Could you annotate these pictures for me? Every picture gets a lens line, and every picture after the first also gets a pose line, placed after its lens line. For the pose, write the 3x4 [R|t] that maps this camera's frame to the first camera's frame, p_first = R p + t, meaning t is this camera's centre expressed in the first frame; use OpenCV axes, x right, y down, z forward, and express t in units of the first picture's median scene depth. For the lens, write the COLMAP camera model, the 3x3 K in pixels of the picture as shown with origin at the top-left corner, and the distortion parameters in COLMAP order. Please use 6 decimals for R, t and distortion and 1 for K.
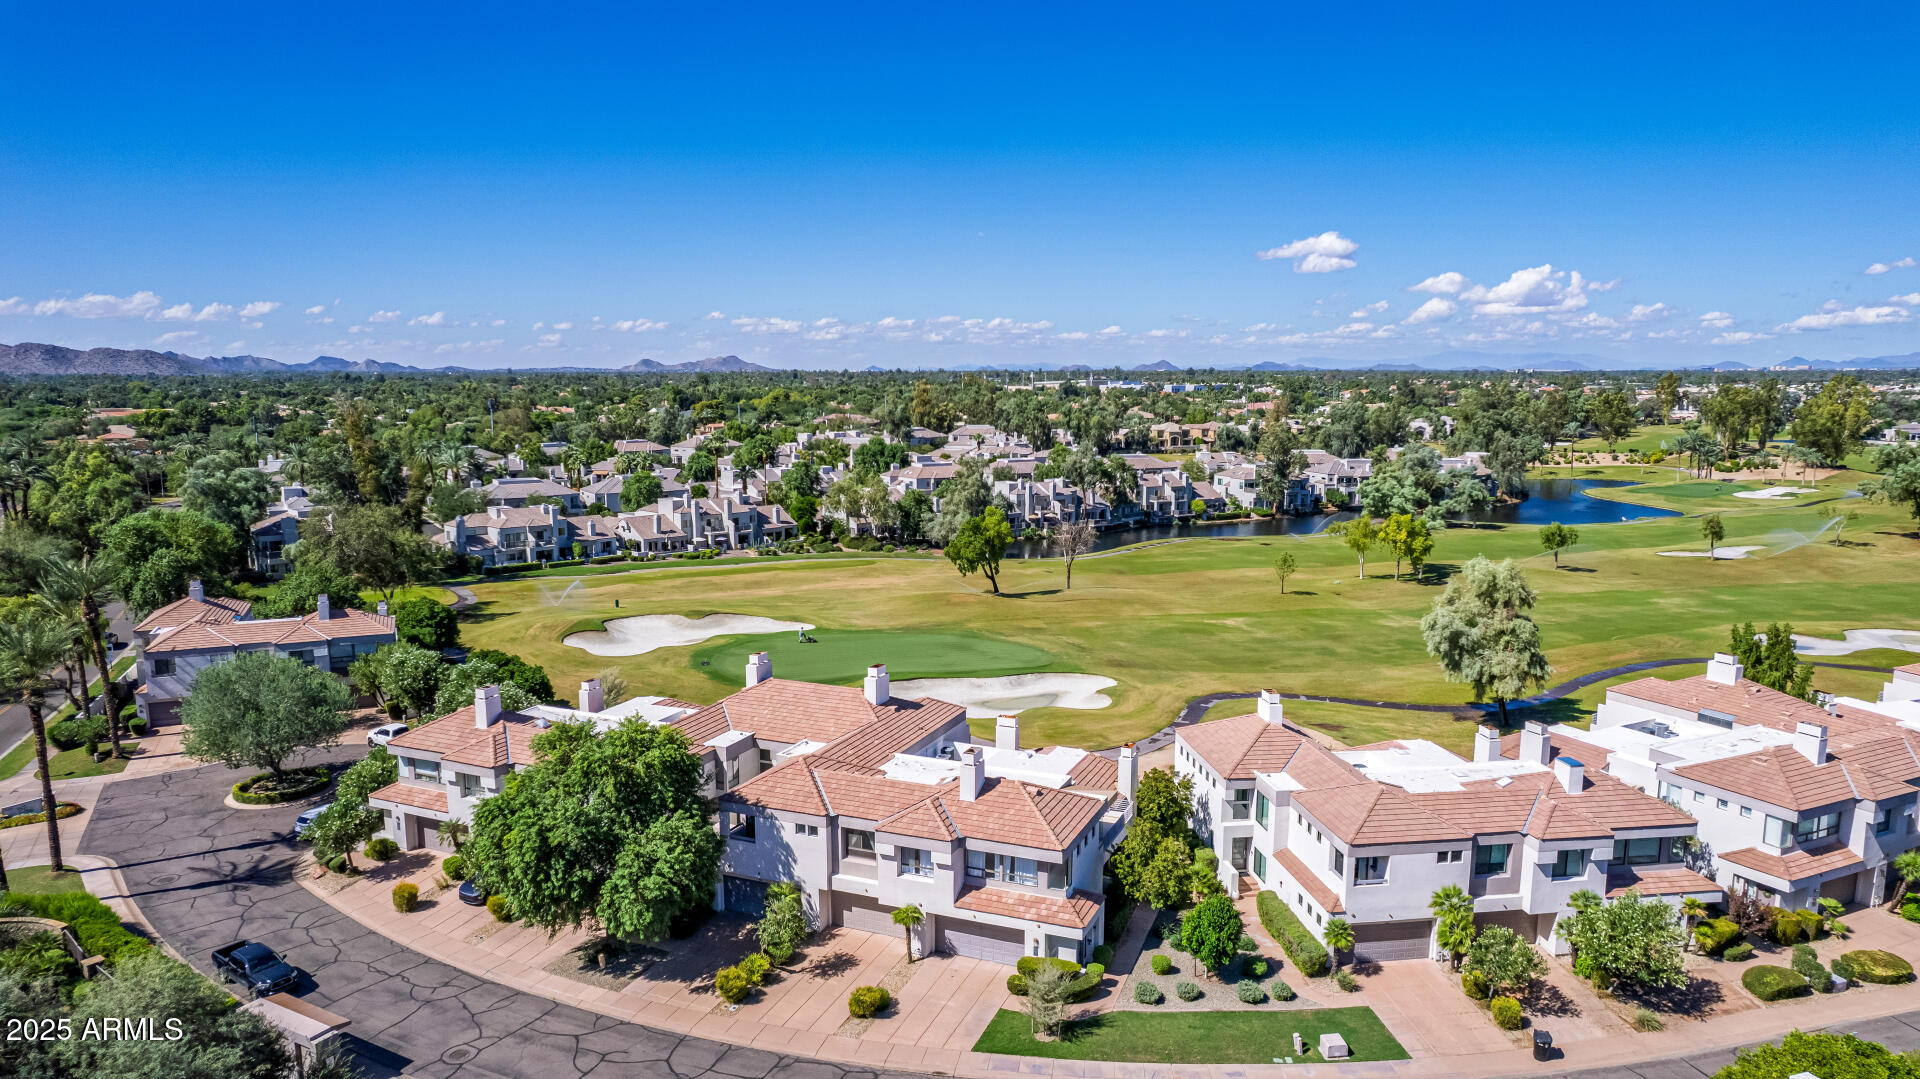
lens RADIAL K [[1229.8, 0, 967.9], [0, 1229.8, 544.0], [0, 0, 1]] dist [-0.067636, 0.058726]
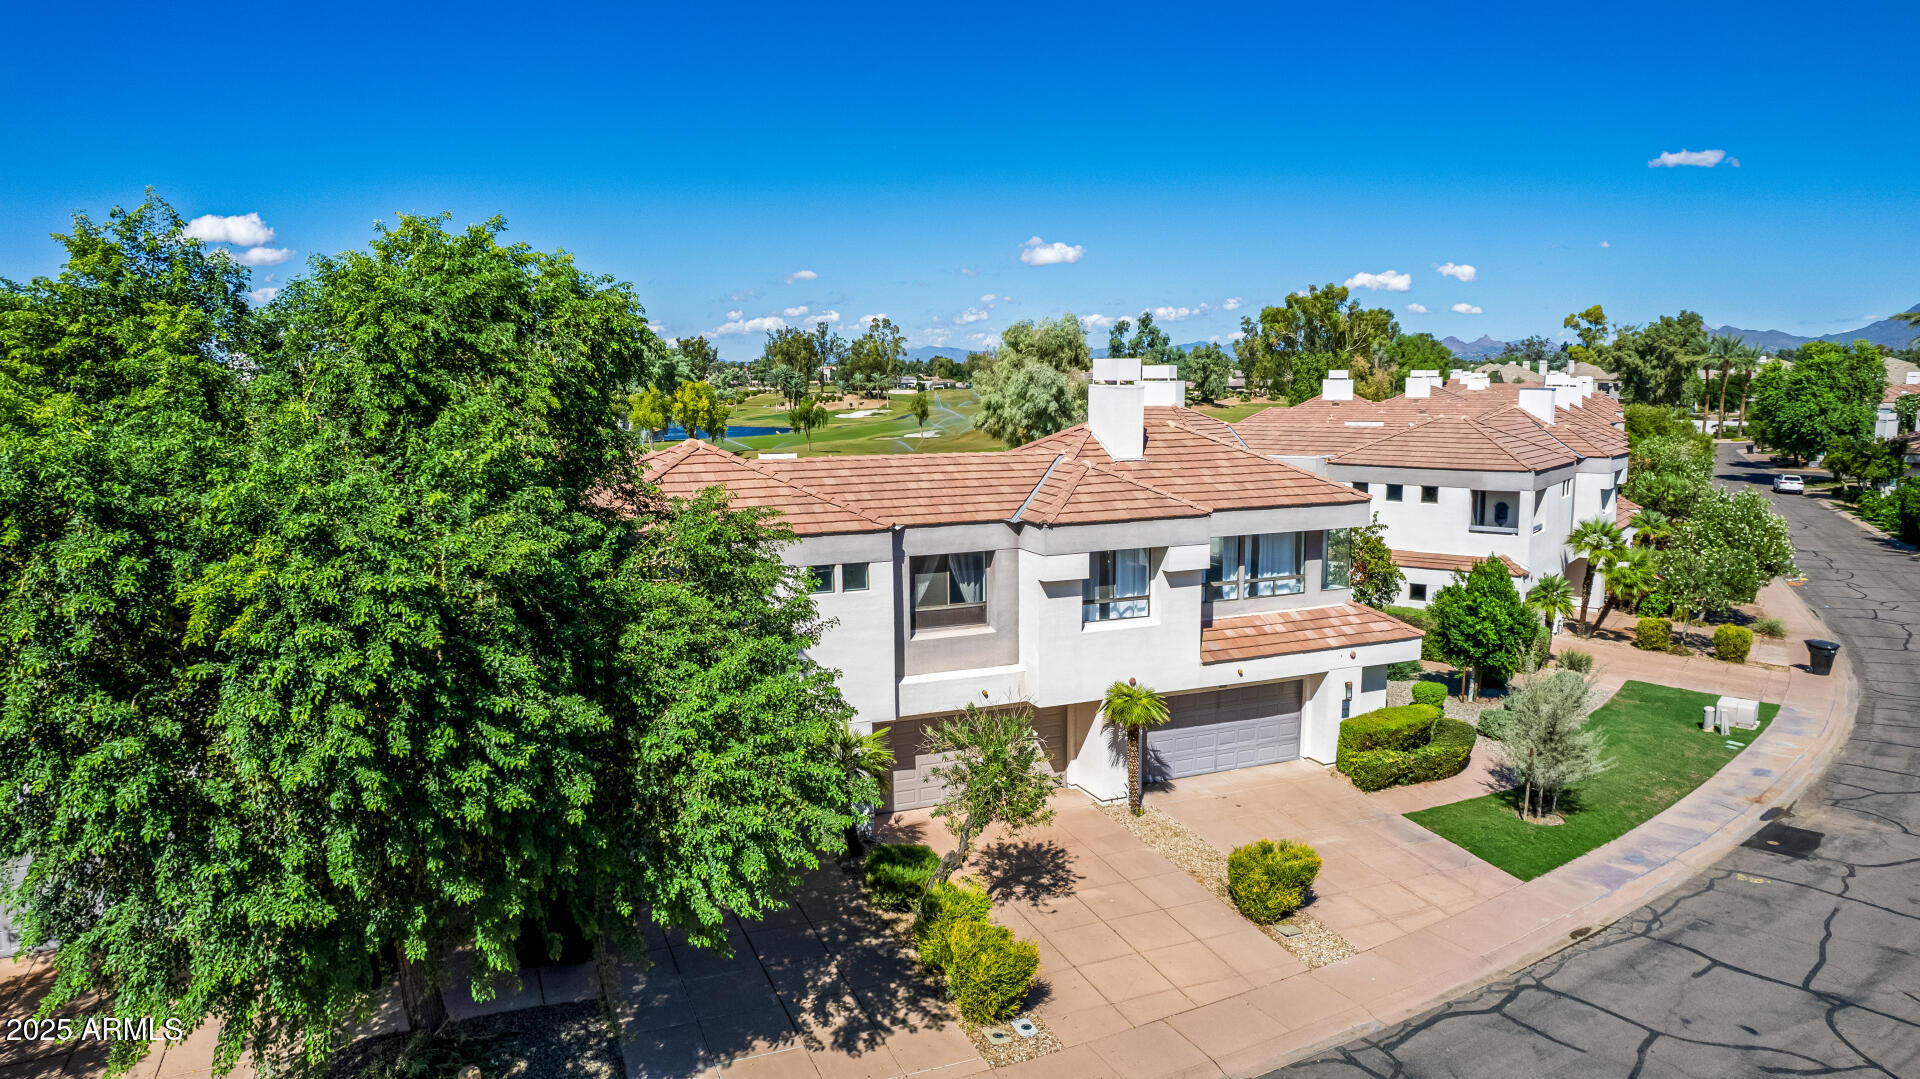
lens RADIAL K [[1240.7, 0, 966.8], [0, 1240.7, 539.6], [0, 0, 1]] dist [-0.068693, 0.060914]
pose [[0.702995, -0.100353, 0.704079, -0.312761], [0.106129, 0.993712, 0.035669, 0.173735], [-0.703232, 0.049648, 0.709225, 0.565323]]
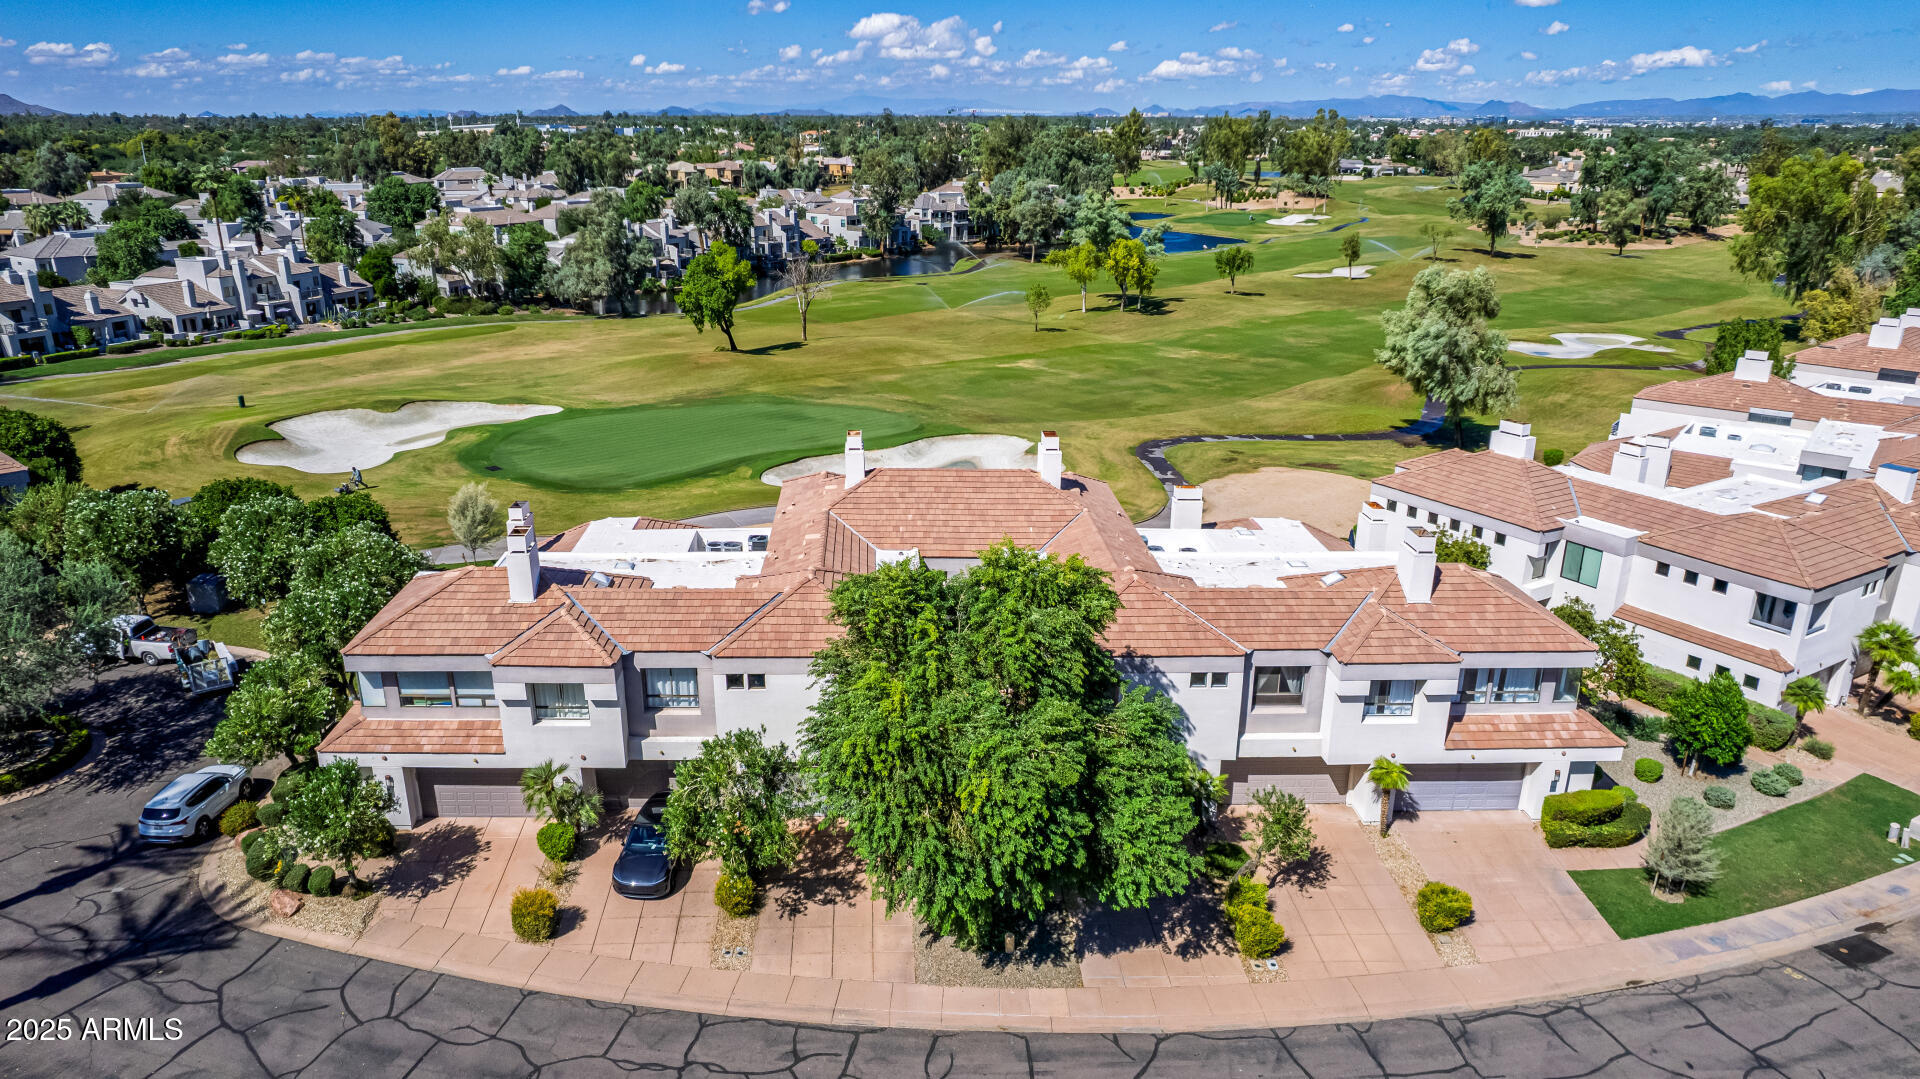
lens RADIAL K [[1275.3, 0, 905.8], [0, 1275.3, 528.3], [0, 0, 1]] dist [-0.071298, 0.057880]
pose [[0.916138, -0.118039, 0.383090, -0.442885], [0.049859, 0.981796, 0.183279, 0.014088], [-0.397750, -0.148809, 0.905346, 0.370496]]
